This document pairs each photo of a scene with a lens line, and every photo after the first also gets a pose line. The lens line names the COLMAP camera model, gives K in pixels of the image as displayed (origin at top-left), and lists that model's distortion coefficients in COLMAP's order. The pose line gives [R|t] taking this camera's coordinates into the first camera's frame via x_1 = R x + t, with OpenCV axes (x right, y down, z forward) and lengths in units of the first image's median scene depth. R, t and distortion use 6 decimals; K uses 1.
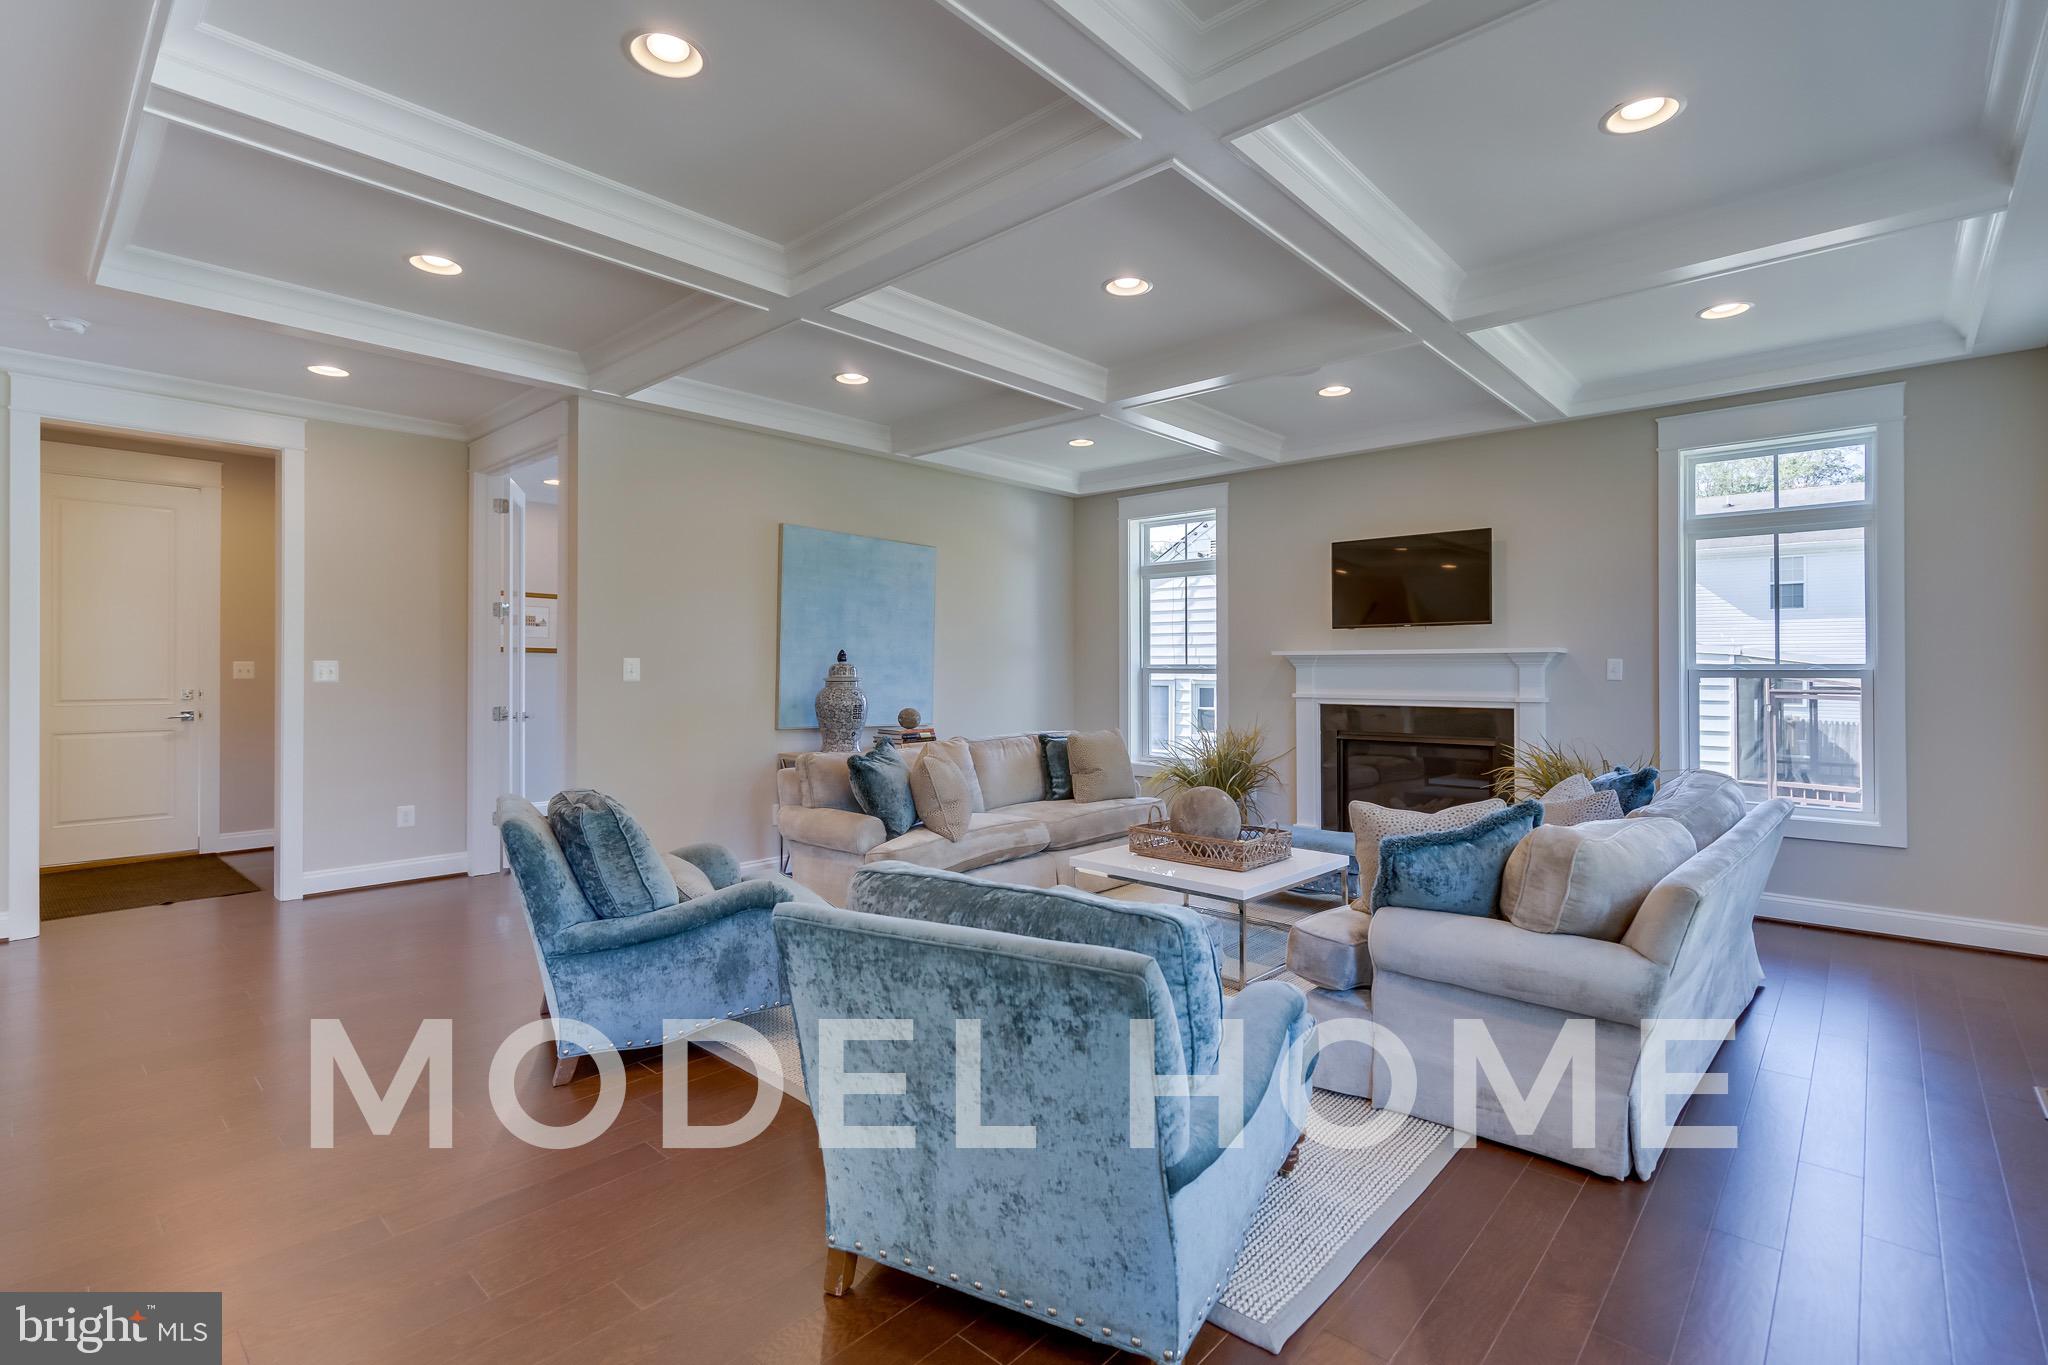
lens RADIAL K [[944.4, 0, 1026.2], [0, 944.4, 666.5], [0, 0, 1]] dist [0.000319, 0.000259]
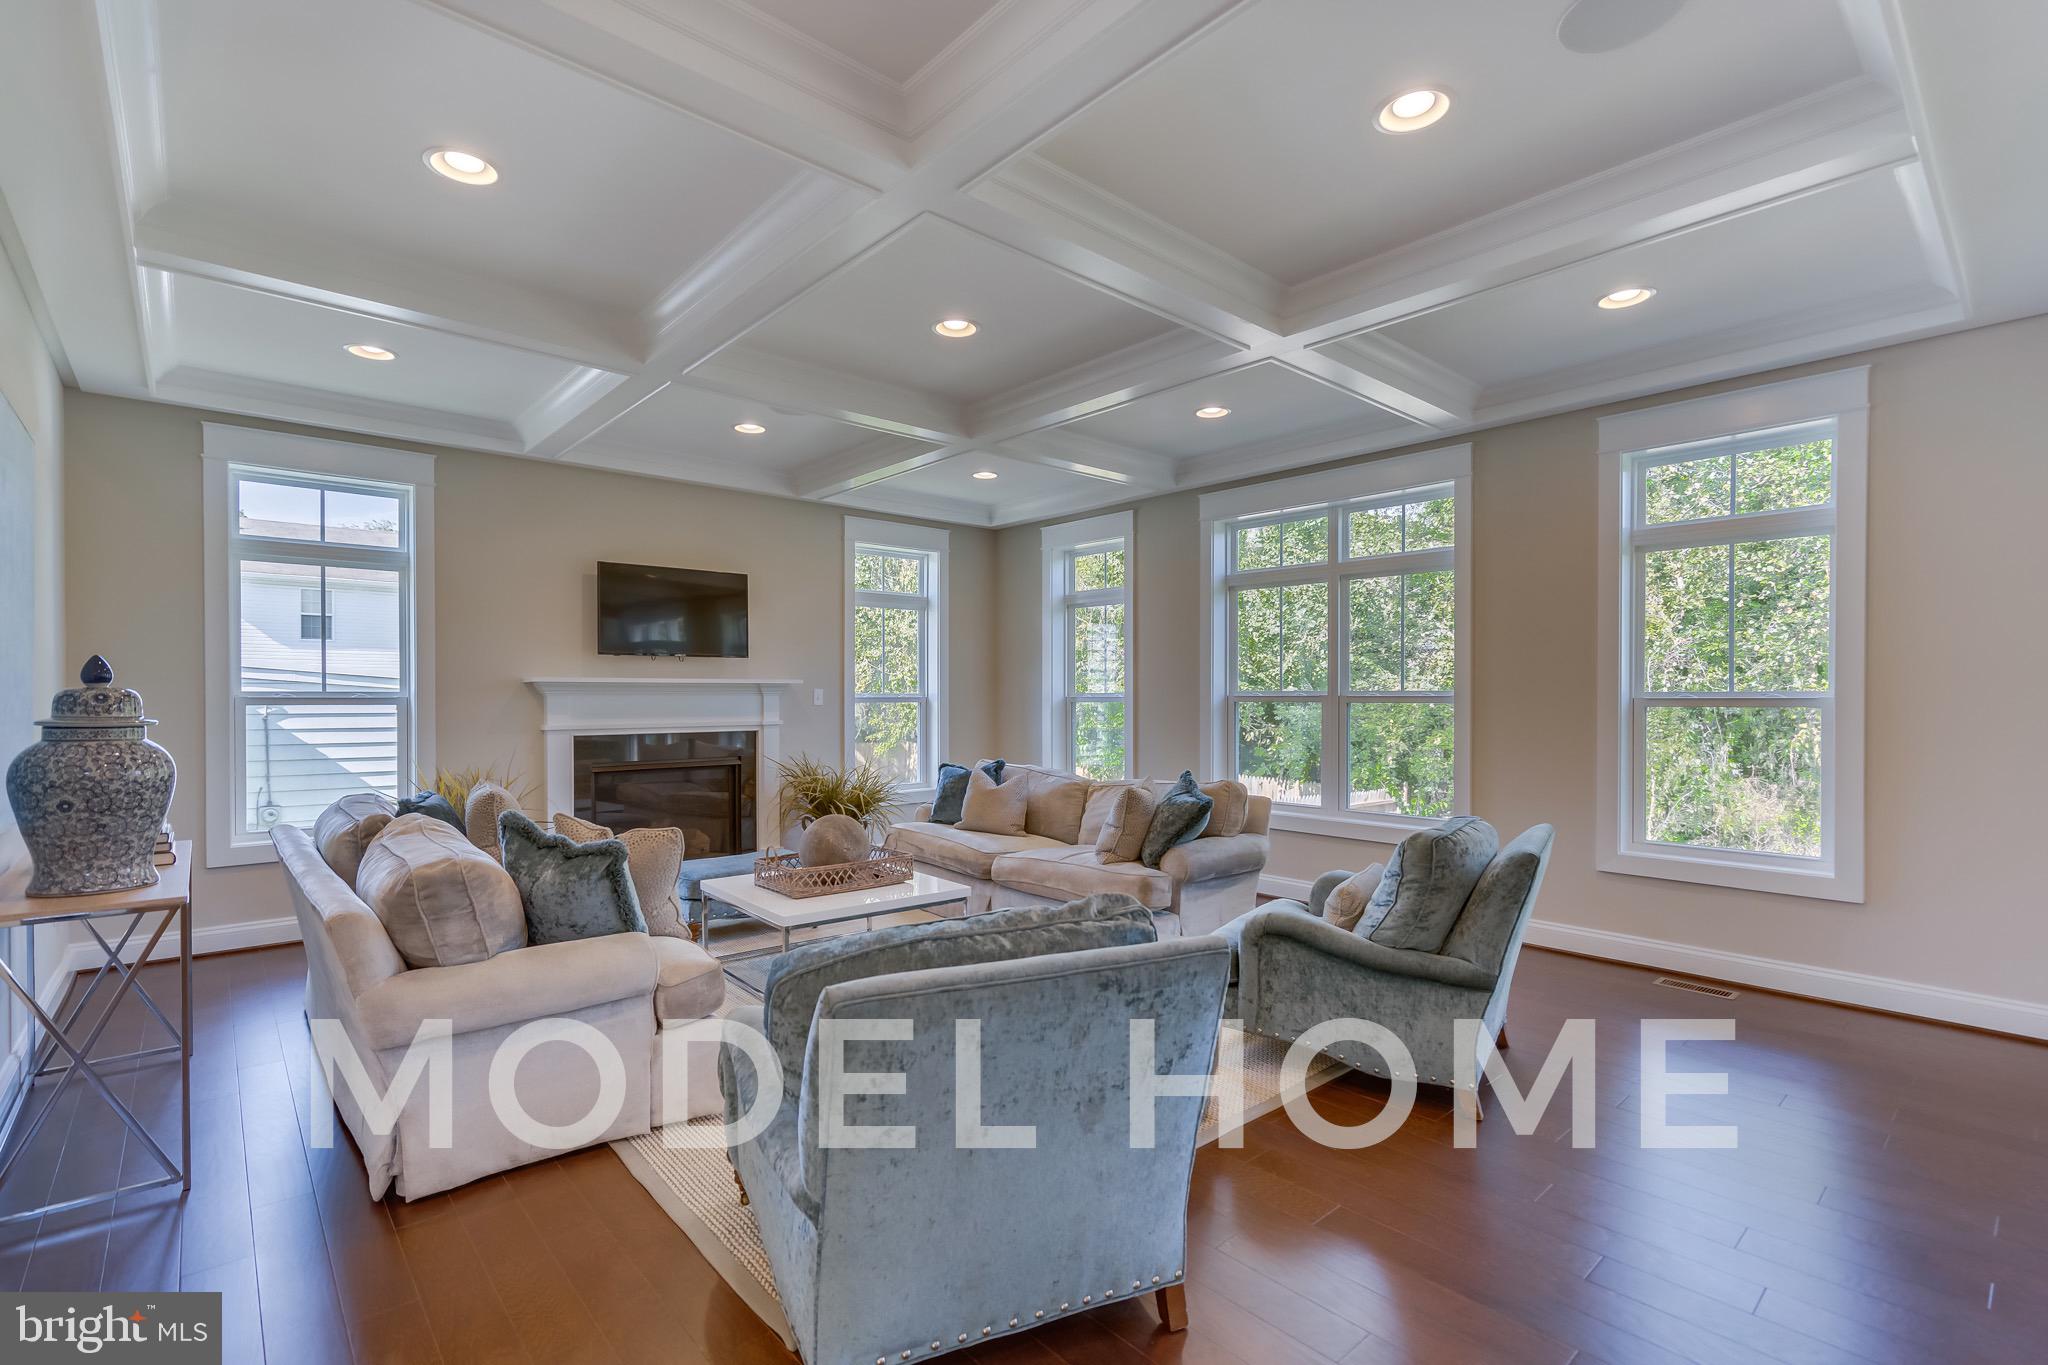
lens RADIAL K [[931.3, 0, 1020.1], [0, 931.3, 711.1], [0, 0, 1]] dist [-0.000577, 0.000136]
pose [[0.120476, -0.015509, 0.992595, -0.480538], [-0.002594, 0.999870, 0.015937, 0.000521], [-0.992713, -0.004495, 0.120420, 0.429718]]
